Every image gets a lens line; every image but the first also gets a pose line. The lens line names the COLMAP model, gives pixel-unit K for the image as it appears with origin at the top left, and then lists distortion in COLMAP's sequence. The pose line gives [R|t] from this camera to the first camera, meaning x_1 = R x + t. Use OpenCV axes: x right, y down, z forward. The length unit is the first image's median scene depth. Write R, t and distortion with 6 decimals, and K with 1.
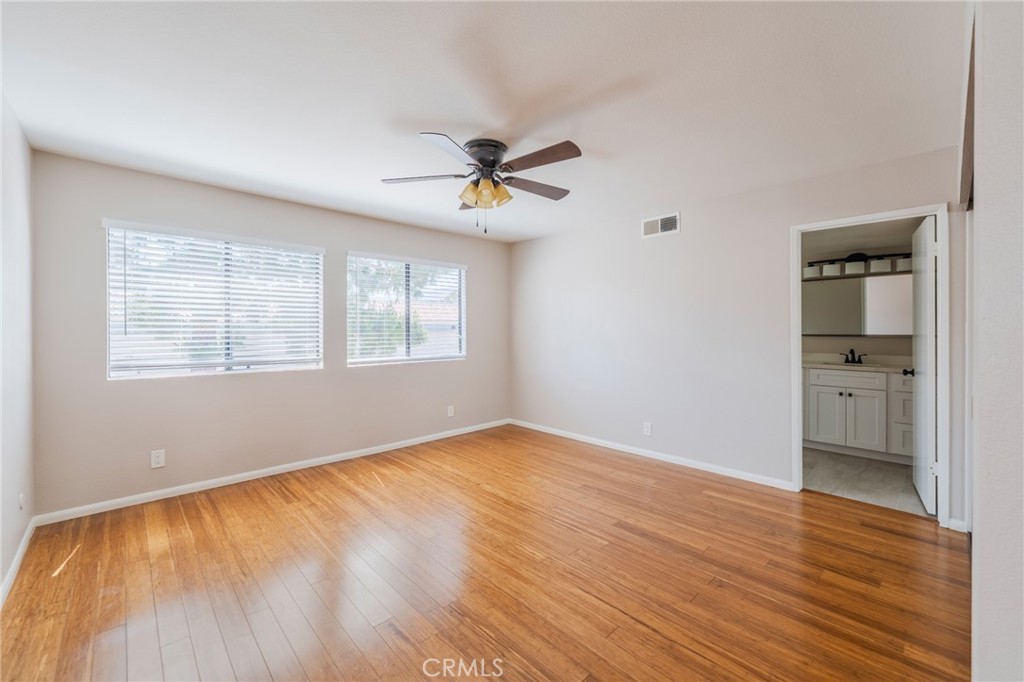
lens RADIAL K [[415.4, 0, 507.6], [0, 415.4, 333.0], [0, 0, 1]] dist [-0.001696, -0.001970]
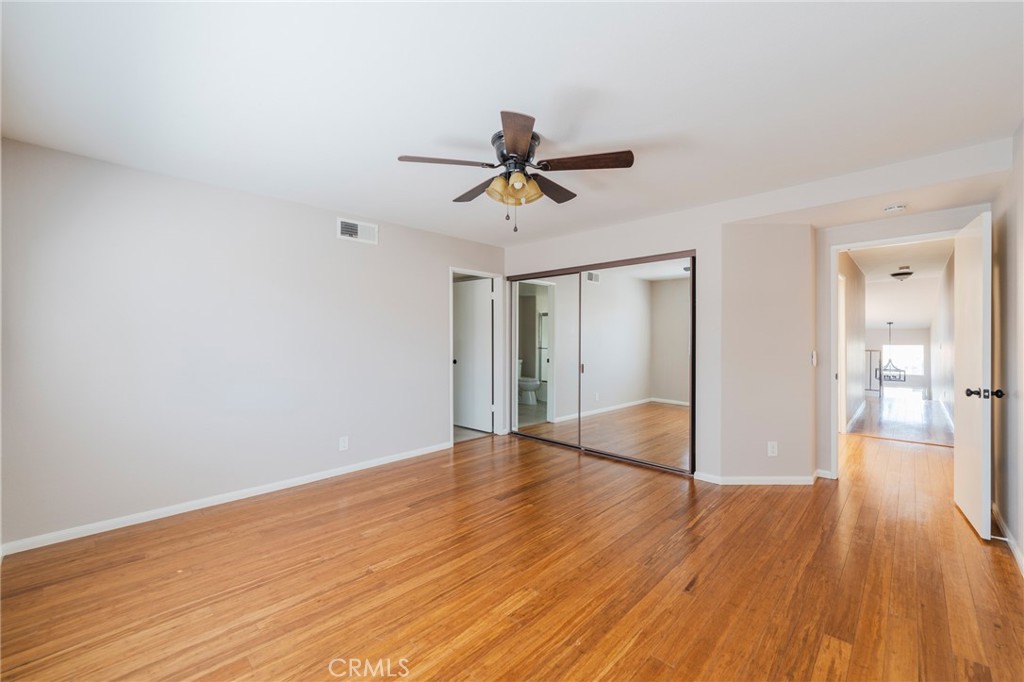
lens RADIAL K [[415.4, 0, 512.5], [0, 415.4, 338.0], [0, 0, 1]] dist [-0.001696, -0.001970]
pose [[-0.052988, -0.002237, 0.998593, -0.734198], [0.012963, 0.999912, 0.002928, -0.004759], [-0.998511, 0.013100, -0.052954, 0.802803]]
